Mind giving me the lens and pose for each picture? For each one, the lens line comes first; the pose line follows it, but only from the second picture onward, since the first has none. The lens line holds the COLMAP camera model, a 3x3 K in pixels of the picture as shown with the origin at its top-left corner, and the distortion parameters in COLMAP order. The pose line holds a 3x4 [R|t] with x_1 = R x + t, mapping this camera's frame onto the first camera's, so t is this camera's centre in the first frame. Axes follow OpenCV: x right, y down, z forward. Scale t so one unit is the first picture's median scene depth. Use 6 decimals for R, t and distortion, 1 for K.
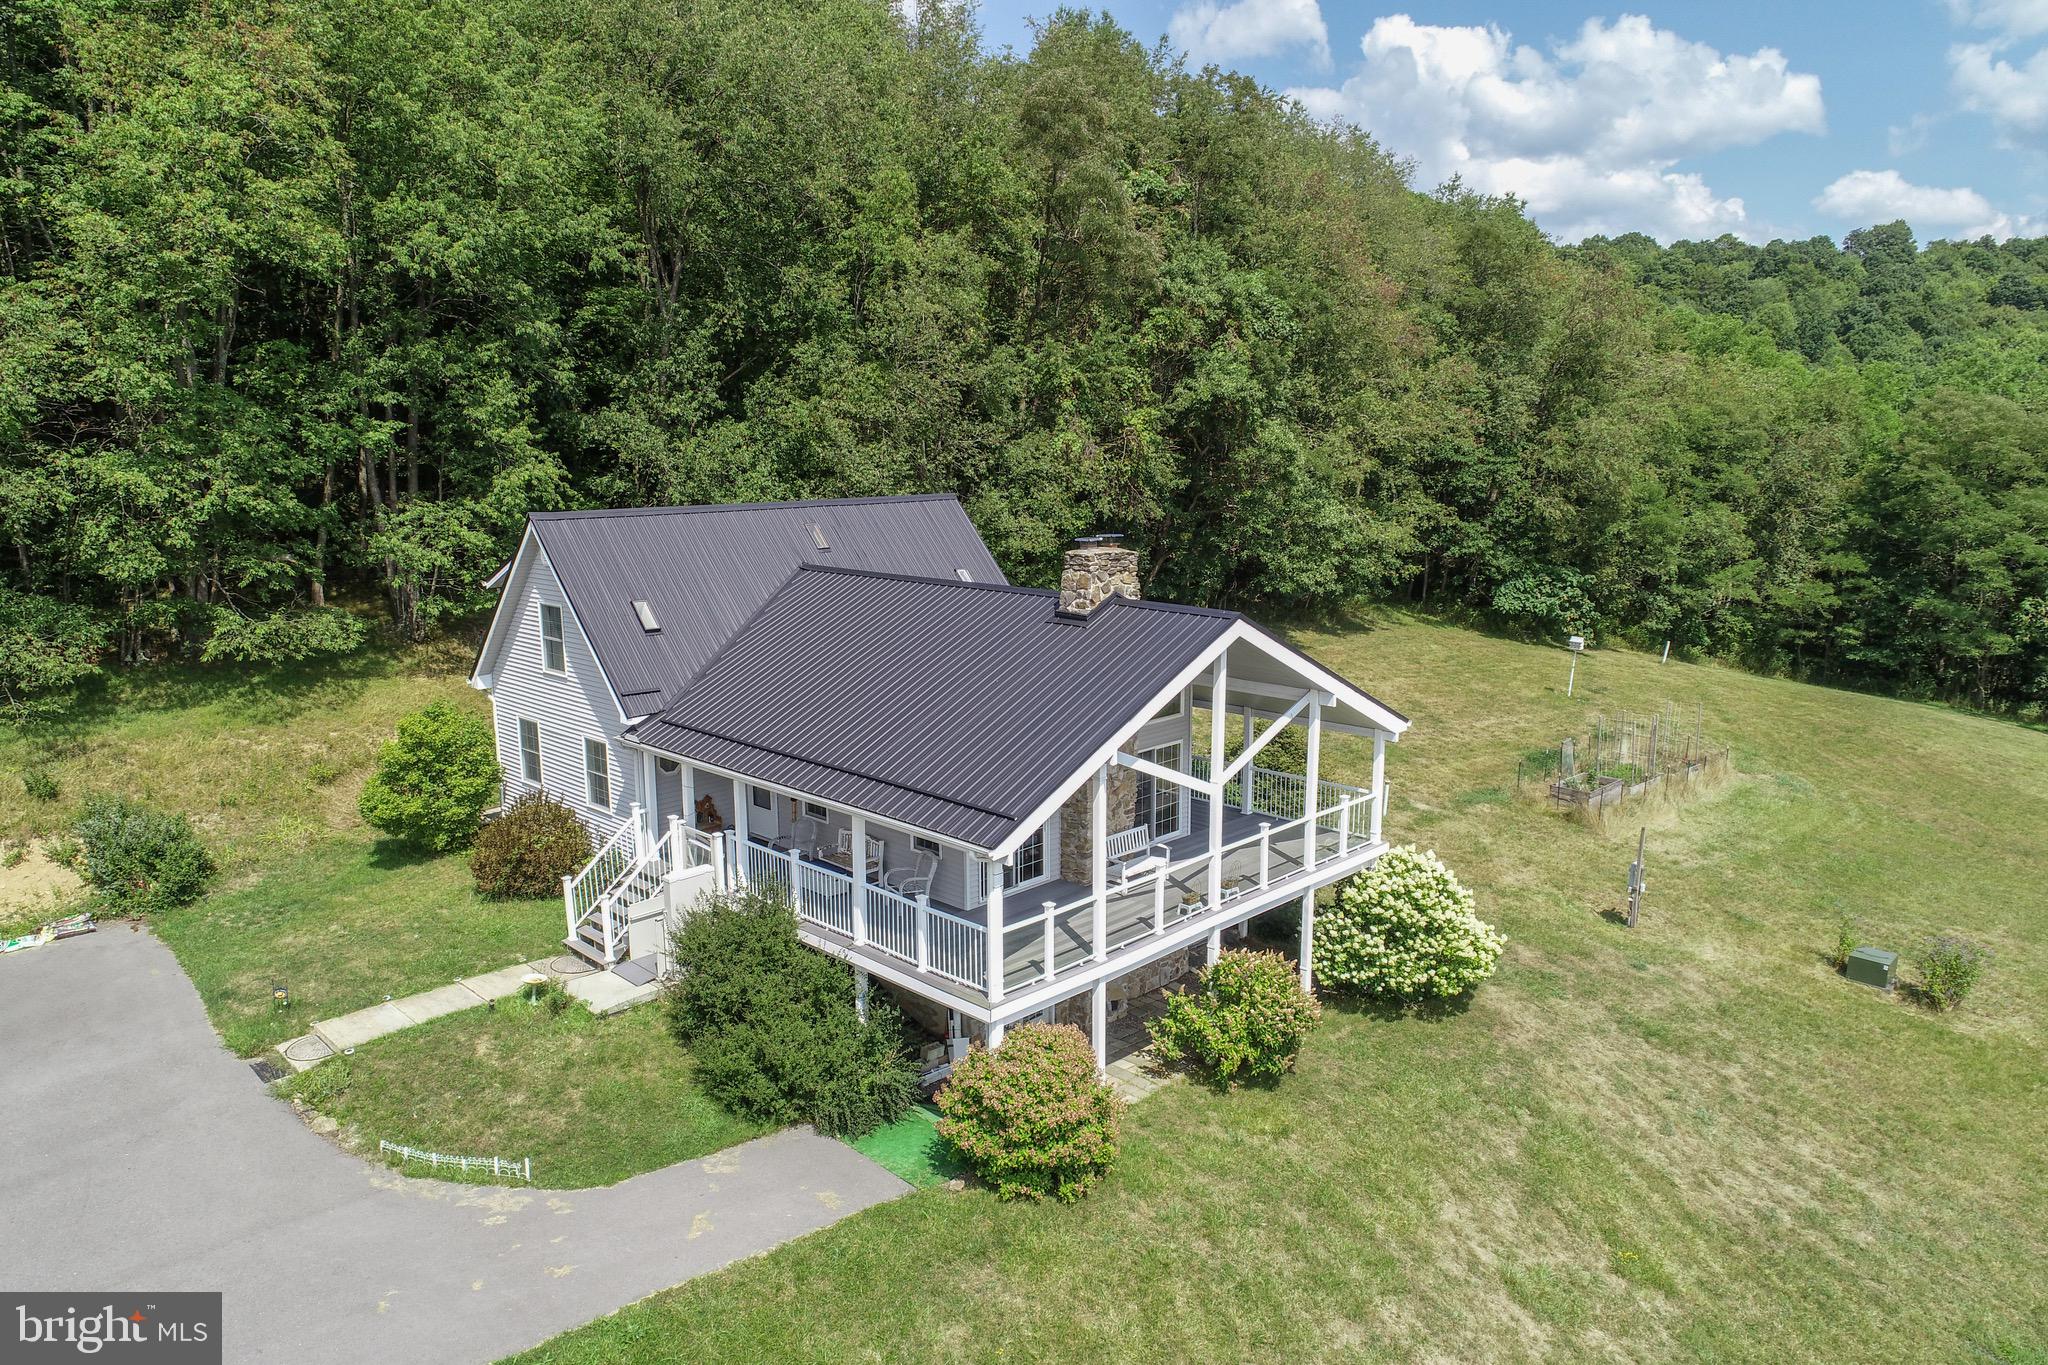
lens RADIAL K [[1362.8, 0, 1023.9], [0, 1362.8, 691.1], [0, 0, 1]] dist [-0.000567, -0.004611]
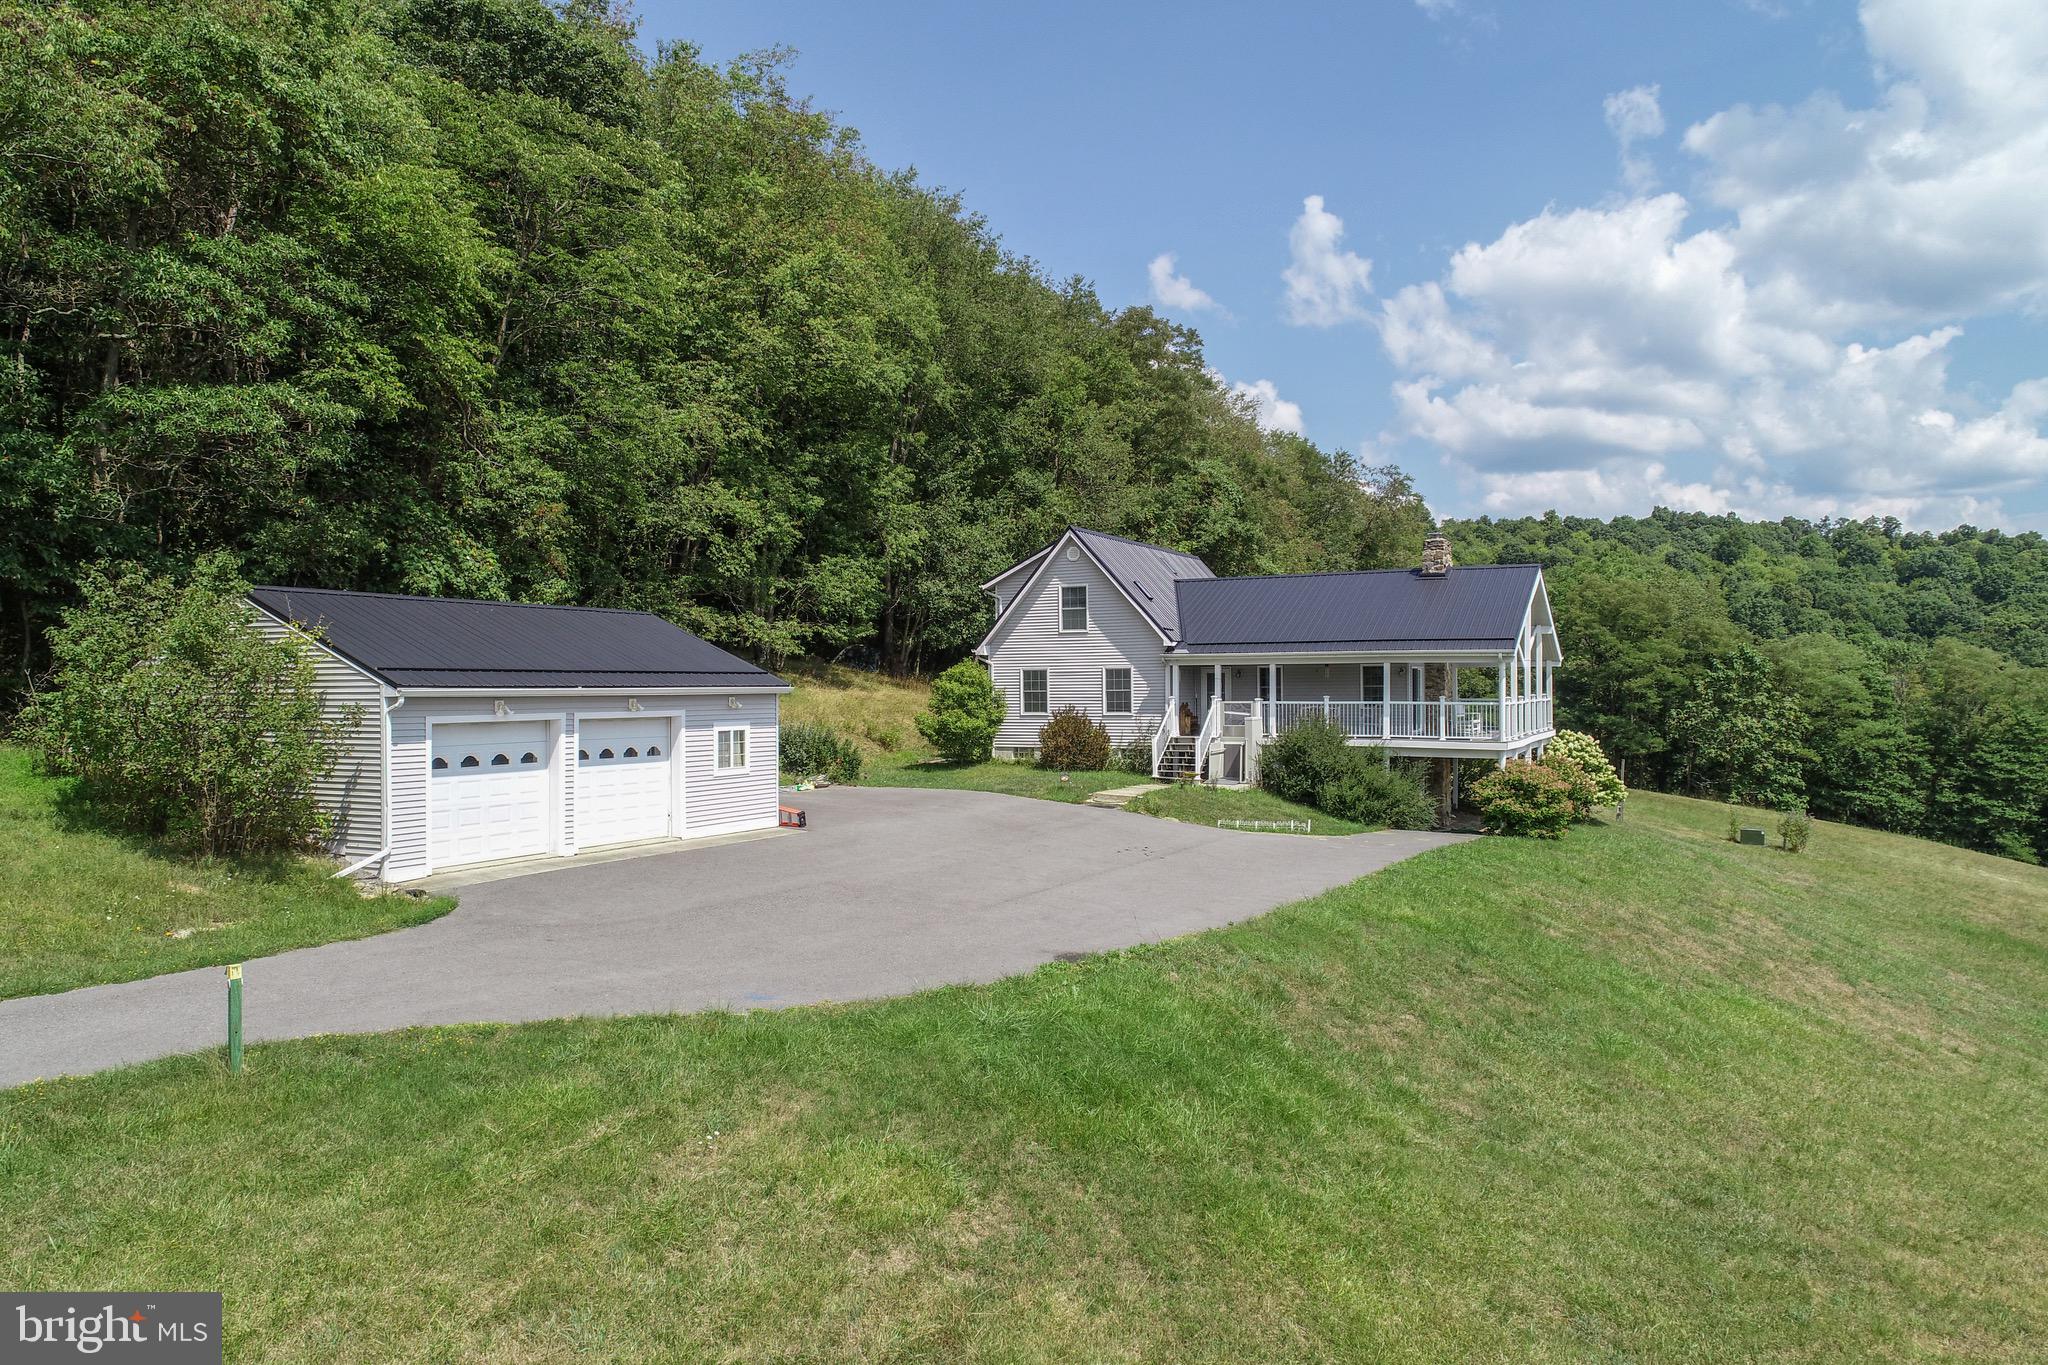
lens RADIAL K [[1362.8, 0, 1023.9], [0, 1362.8, 691.1], [0, 0, 1]] dist [-0.000567, -0.004611]
pose [[0.955598, -0.002102, 0.294667, -0.577591], [0.057762, 0.981911, -0.180317, 0.221353], [-0.288958, 0.189331, 0.938433, -0.275817]]
